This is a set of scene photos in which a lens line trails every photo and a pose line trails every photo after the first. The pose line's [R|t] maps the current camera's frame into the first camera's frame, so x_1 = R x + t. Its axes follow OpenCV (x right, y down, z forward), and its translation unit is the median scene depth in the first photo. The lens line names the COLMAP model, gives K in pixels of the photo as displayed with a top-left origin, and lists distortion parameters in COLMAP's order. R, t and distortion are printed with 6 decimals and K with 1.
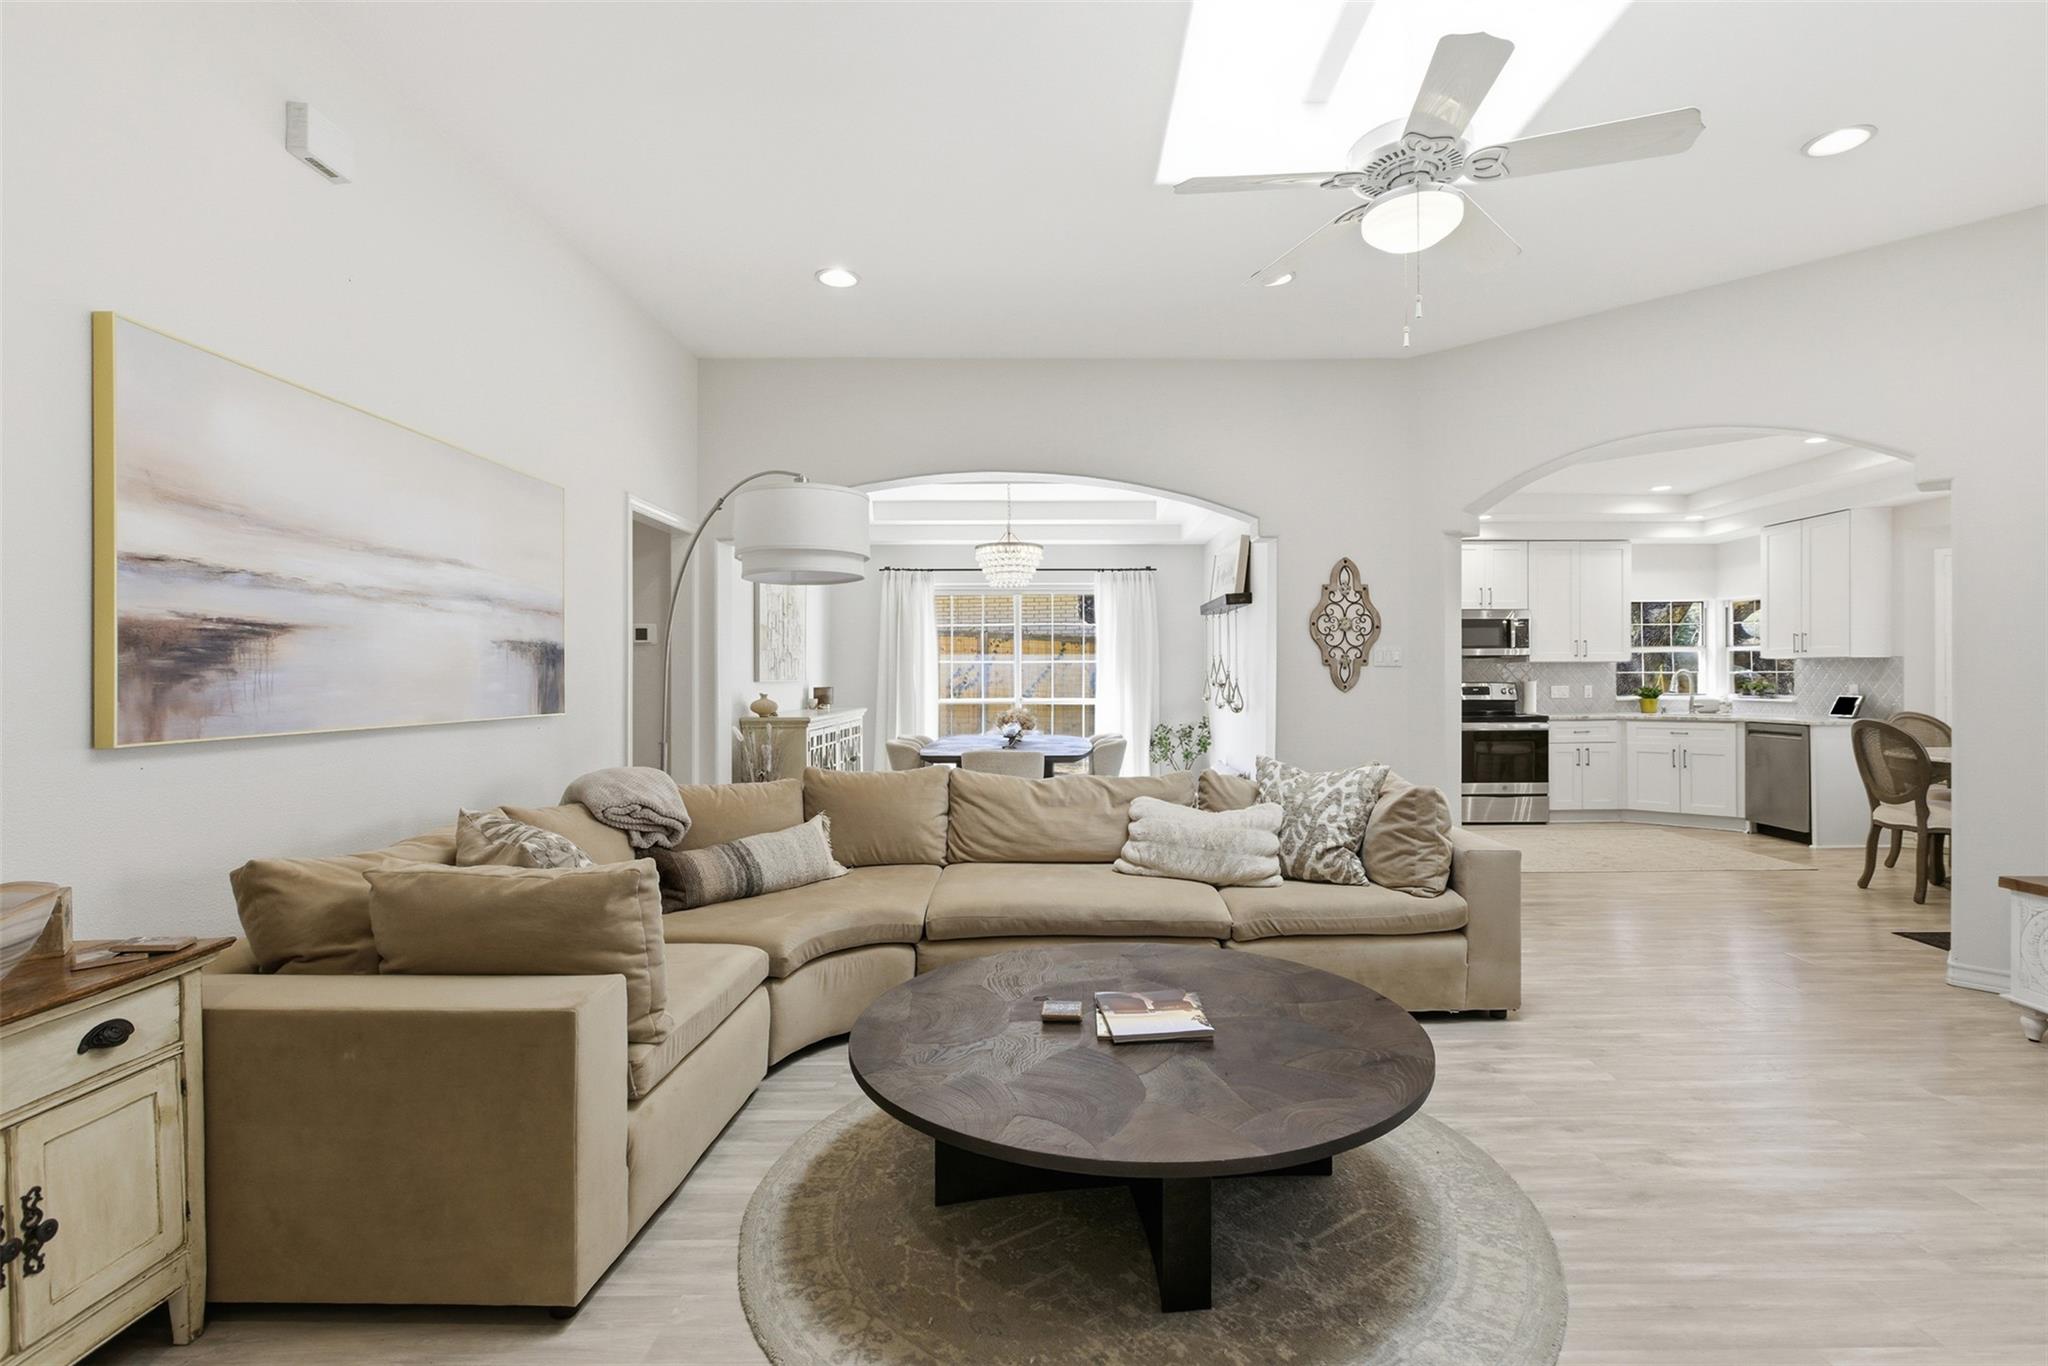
lens RADIAL K [[952.6, 0, 1056.8], [0, 952.6, 680.8], [0, 0, 1]] dist [-0.014181, 0.006592]
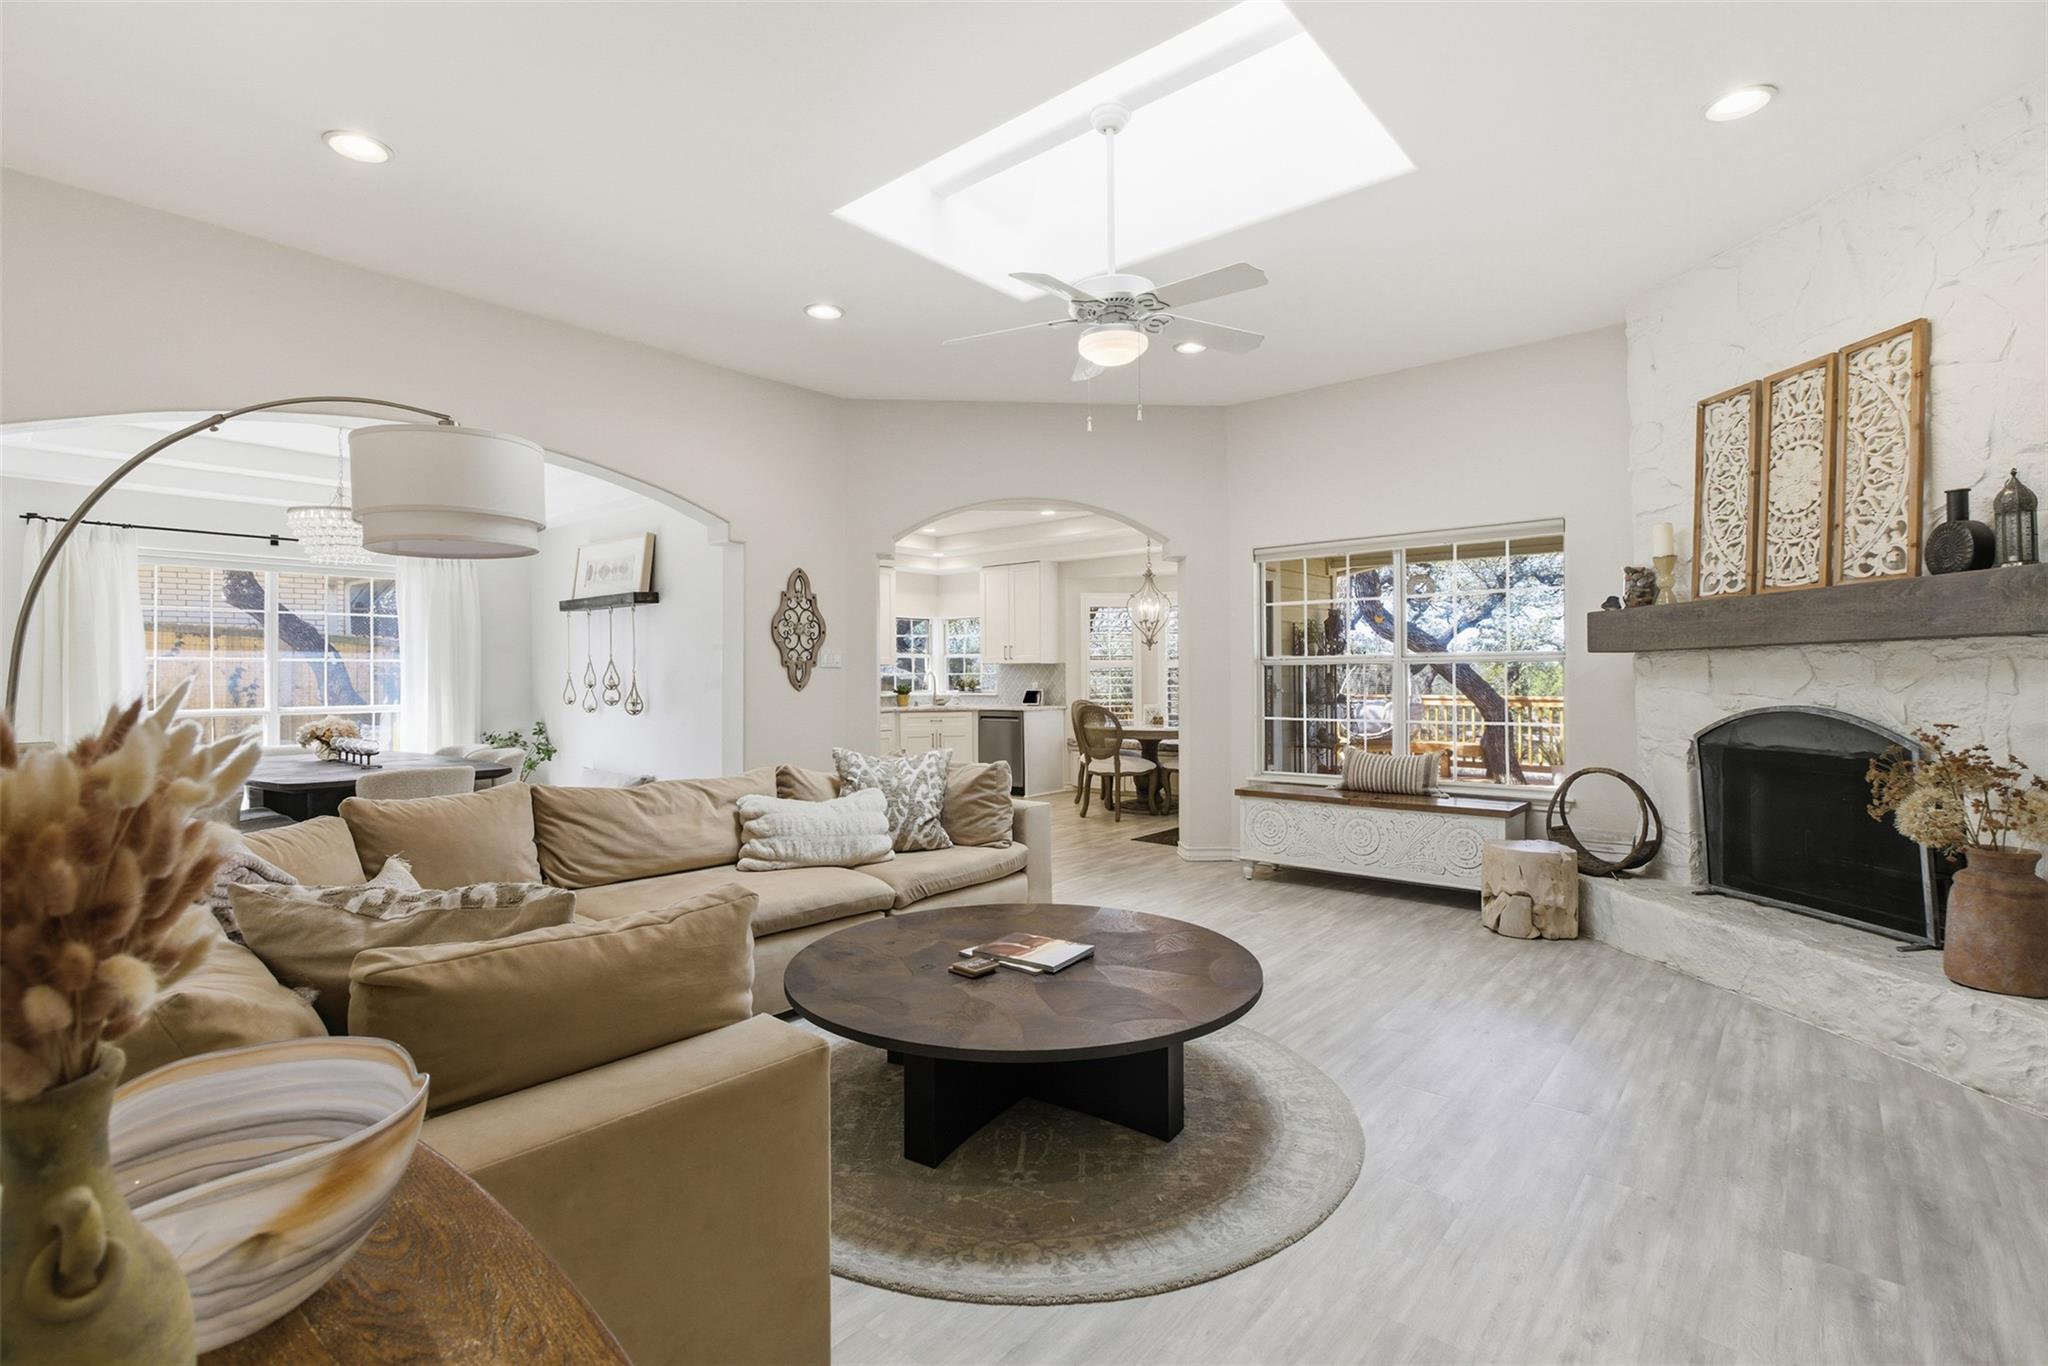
lens RADIAL K [[952.6, 0, 1016.4], [0, 952.6, 681.4], [0, 0, 1]] dist [-0.014181, 0.006592]
pose [[0.653673, -0.005522, 0.756757, -0.363363], [0.007115, 0.999974, 0.001151, 0.001335], [-0.756743, 0.004632, 0.653696, 0.094079]]
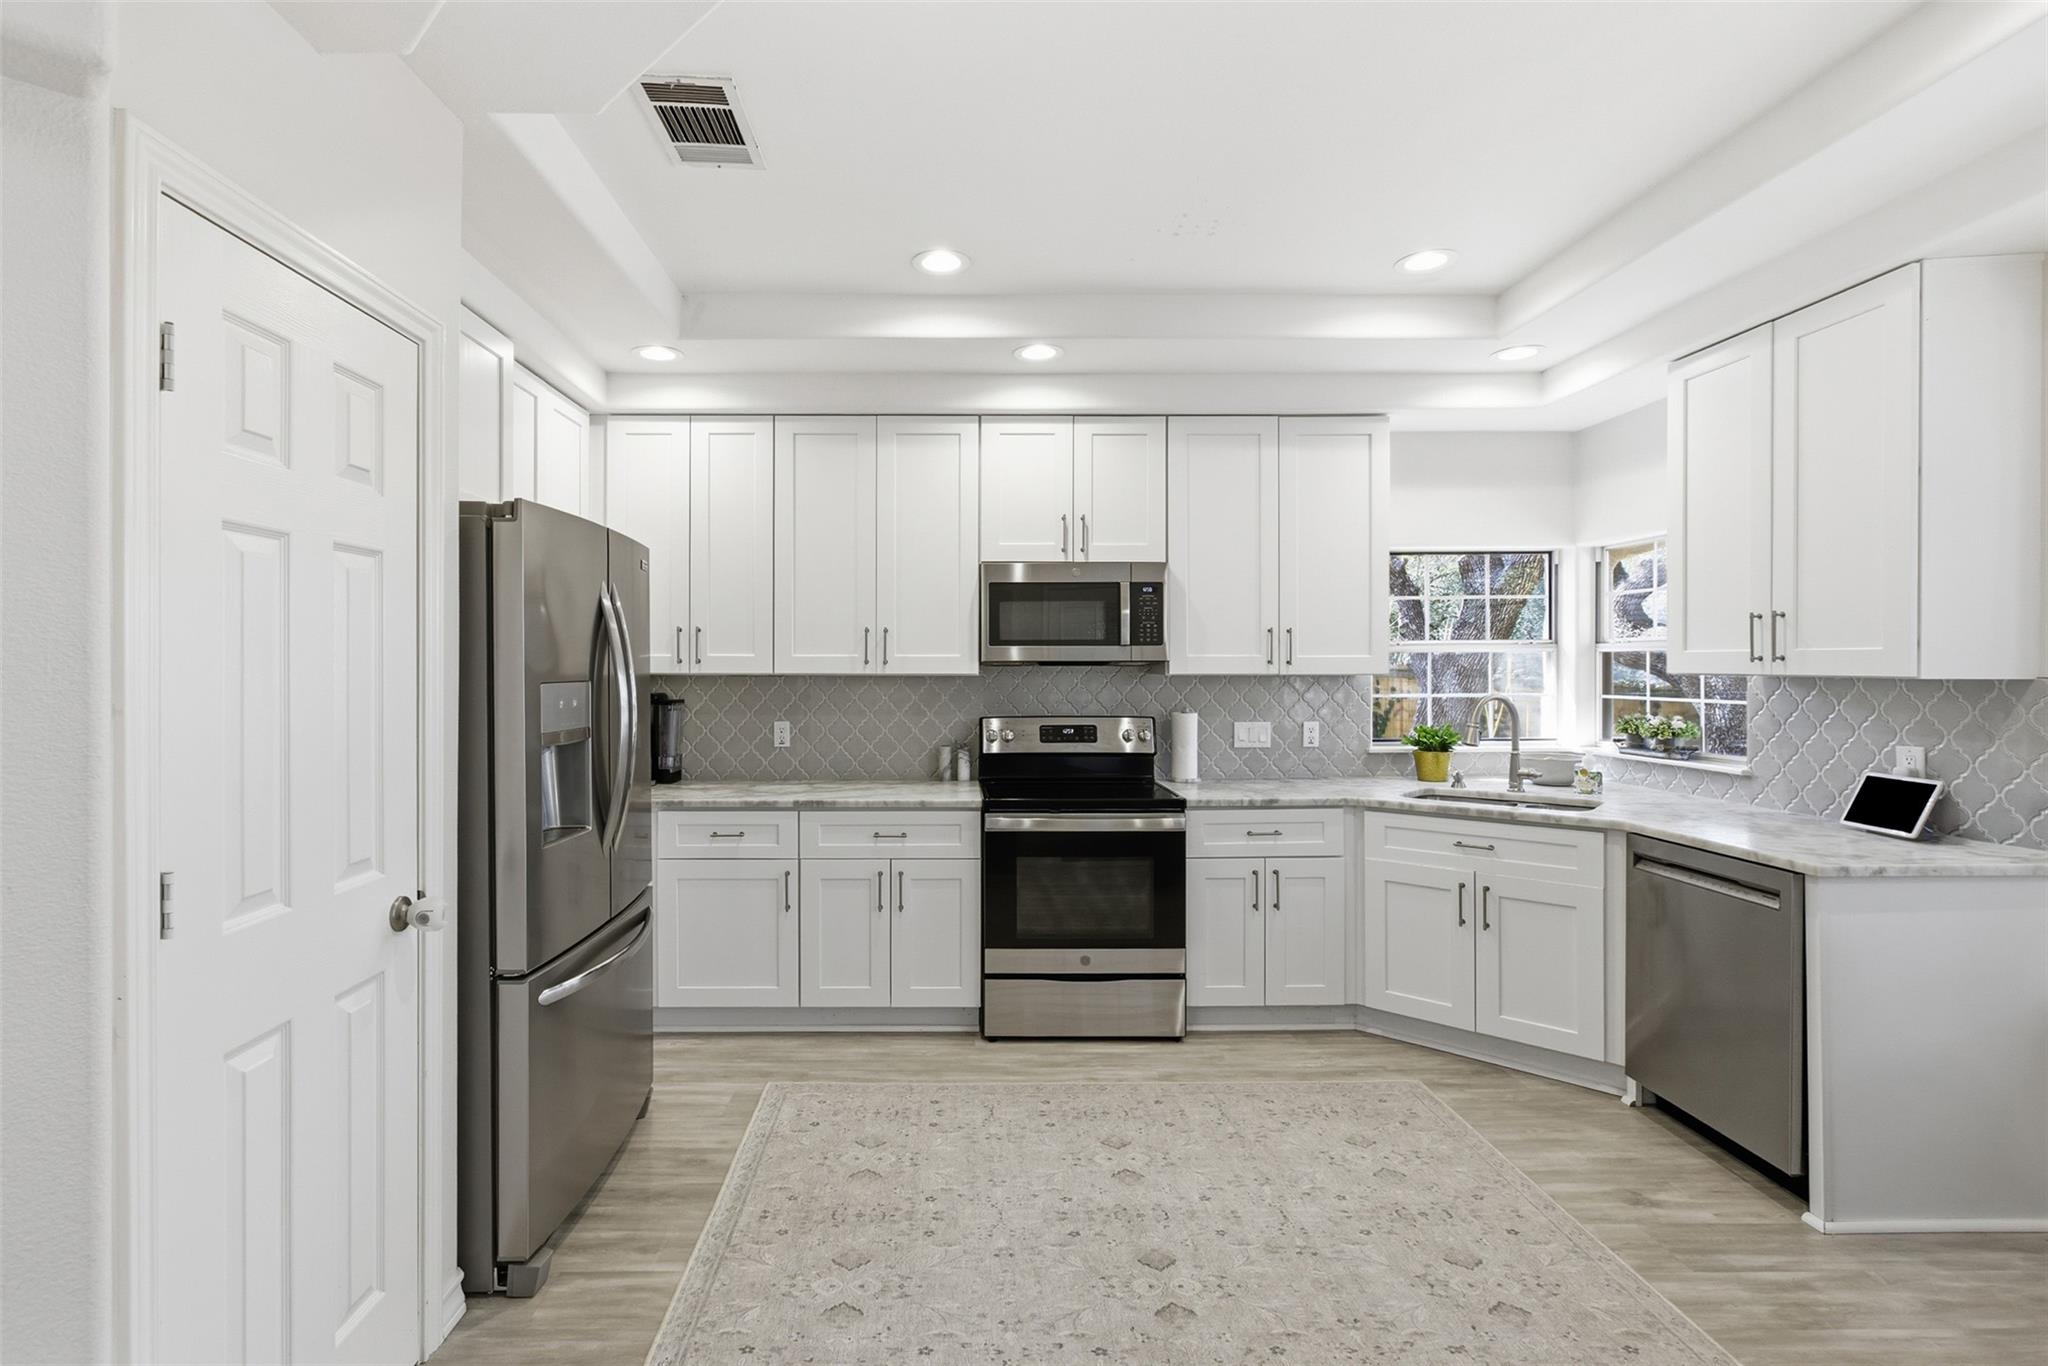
lens RADIAL K [[952.6, 0, 950.2], [0, 952.6, 666.4], [0, 0, 1]] dist [-0.014181, 0.006592]
pose [[0.999884, 0.004116, -0.014660, 0.603996], [-0.004148, 0.999989, -0.002169, -0.034509], [0.014651, 0.002230, 0.999890, 0.805355]]
